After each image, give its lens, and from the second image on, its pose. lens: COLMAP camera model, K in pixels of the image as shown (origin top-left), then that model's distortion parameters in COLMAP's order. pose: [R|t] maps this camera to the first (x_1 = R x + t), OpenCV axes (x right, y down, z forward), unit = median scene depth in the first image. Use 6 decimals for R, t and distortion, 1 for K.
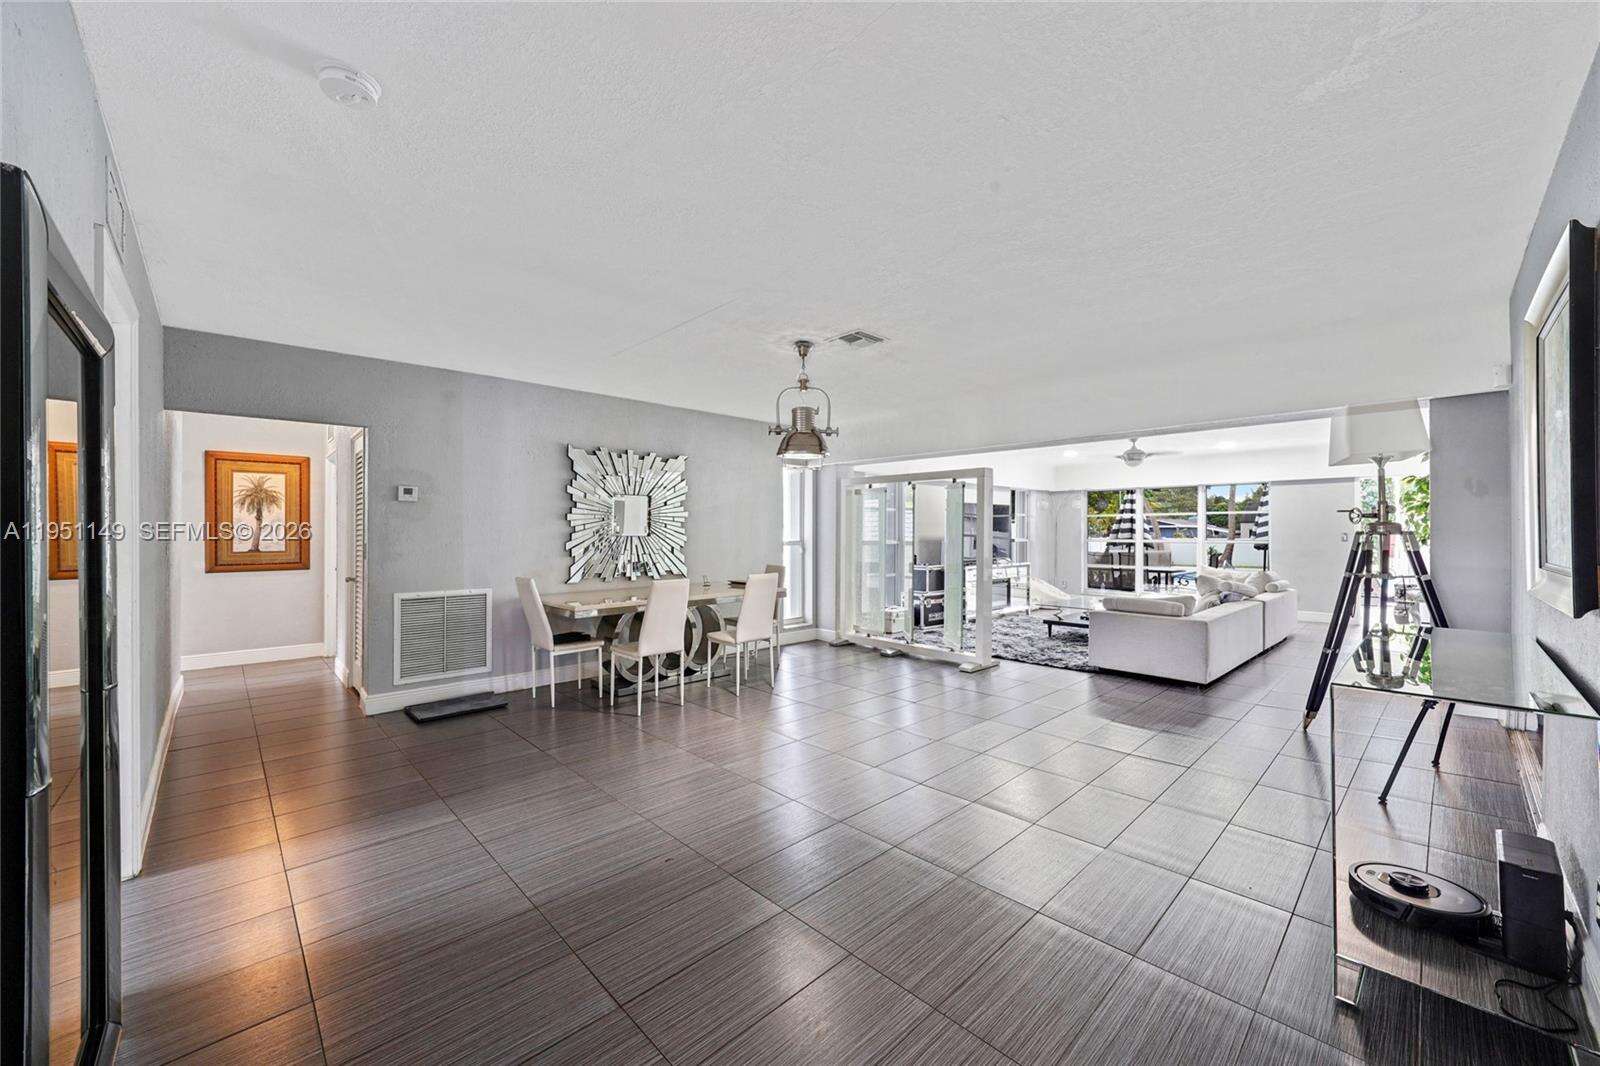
lens RADIAL K [[609.3, 0, 834.6], [0, 609.3, 535.9], [0, 0, 1]] dist [-0.000442, 0.000017]
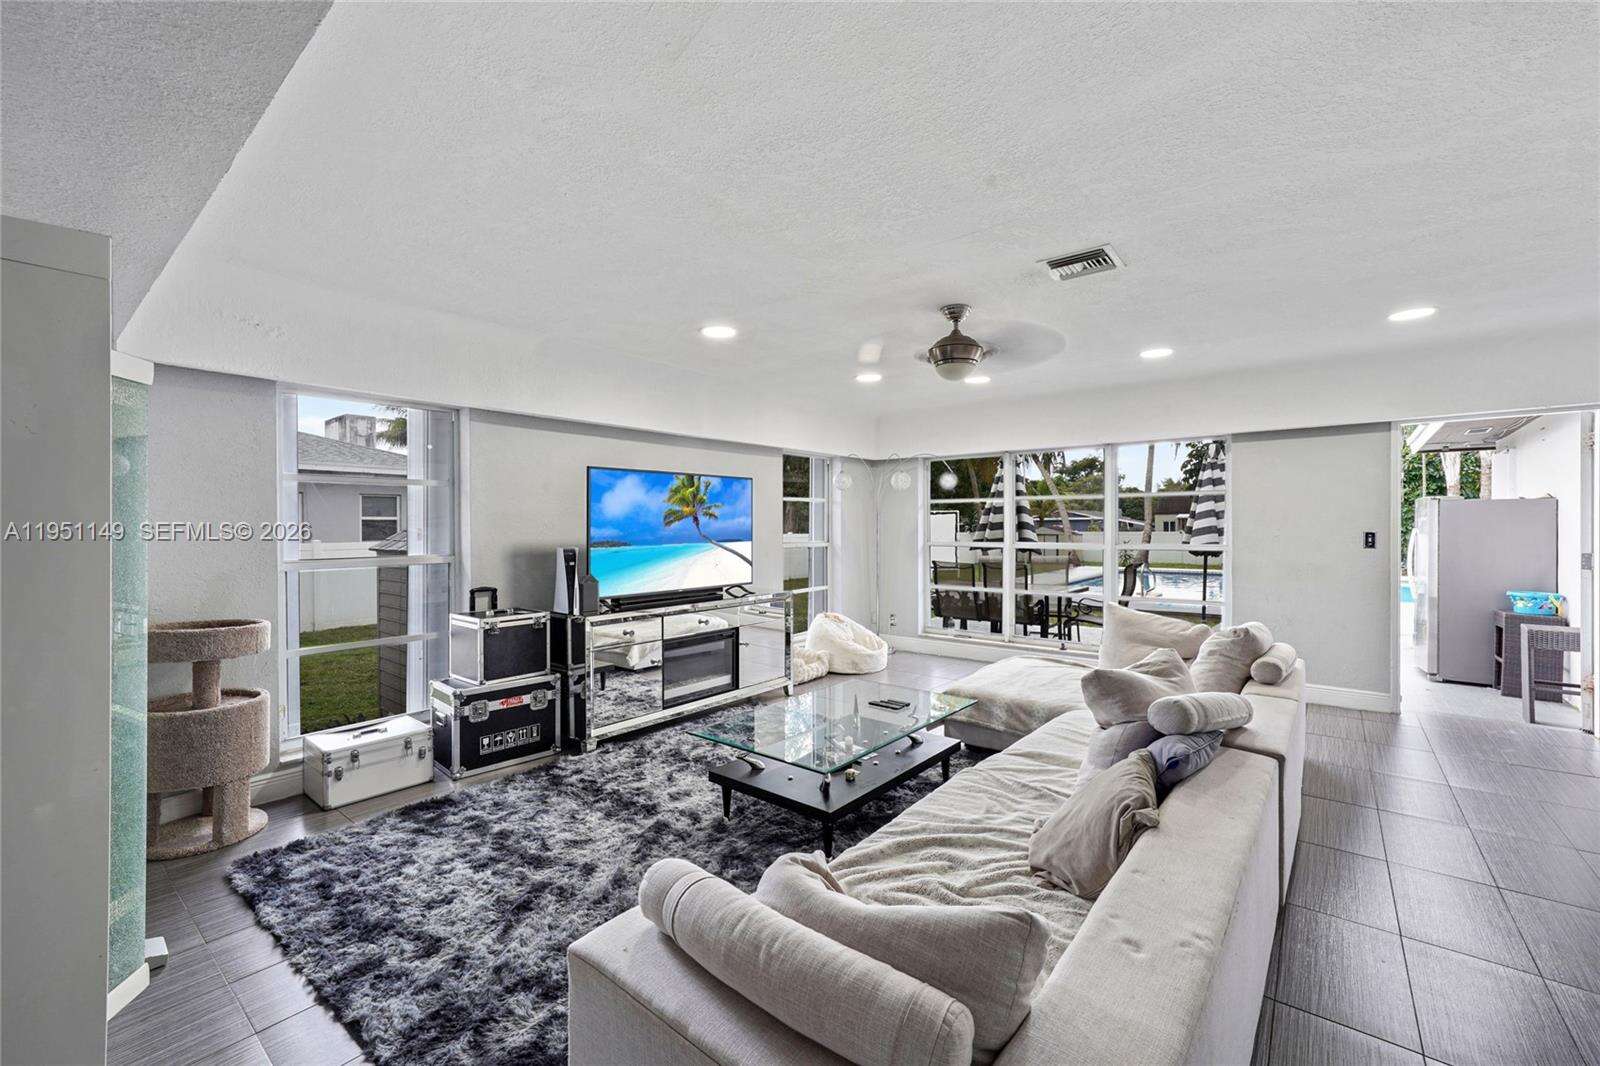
lens RADIAL K [[644.8, 0, 800.0], [0, 644.8, 533.0], [0, 0, 1]] dist [-0.001165, -0.000088]
pose [[0.996207, -0.006681, 0.086754, 0.374008], [0.006259, 0.999967, 0.005137, -0.010225], [-0.086786, -0.004574, 0.996216, 0.608343]]
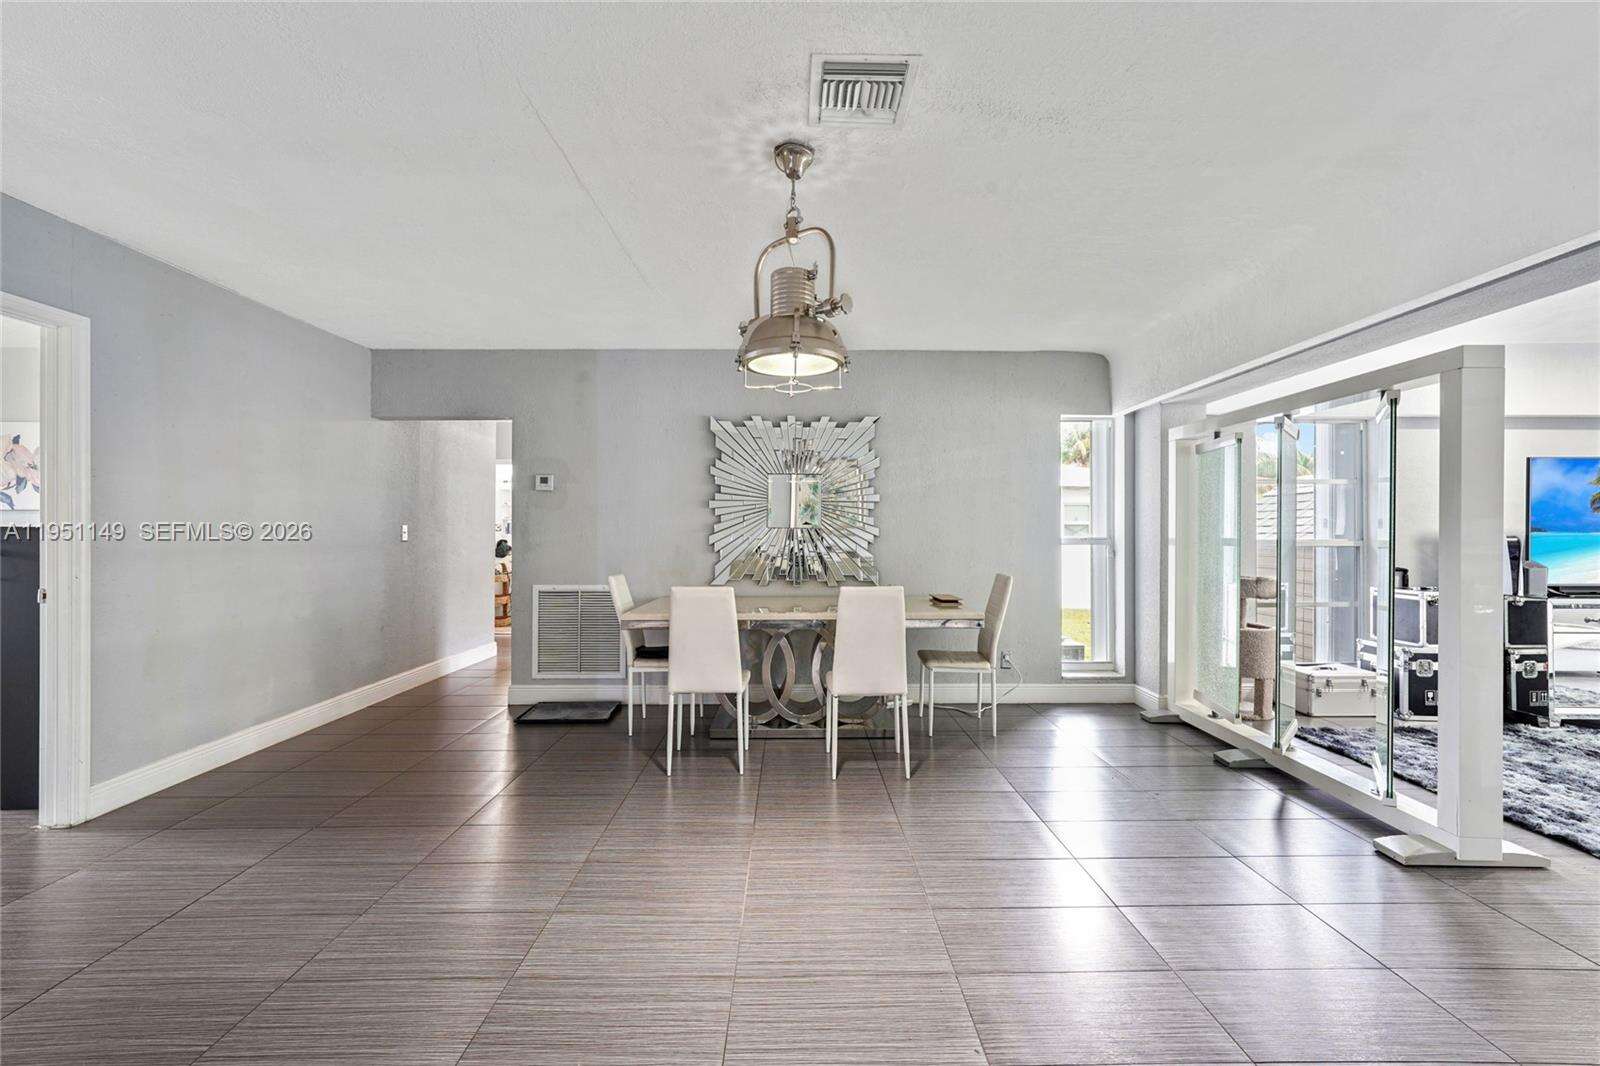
lens RADIAL K [[644.8, 0, 800.0], [0, 644.8, 533.0], [0, 0, 1]] dist [-0.001165, -0.000088]
pose [[0.712640, -0.002548, -0.701526, 0.201557], [-0.003497, 0.999968, -0.007184, 0.010607], [0.701522, 0.007573, 0.712608, 0.358778]]
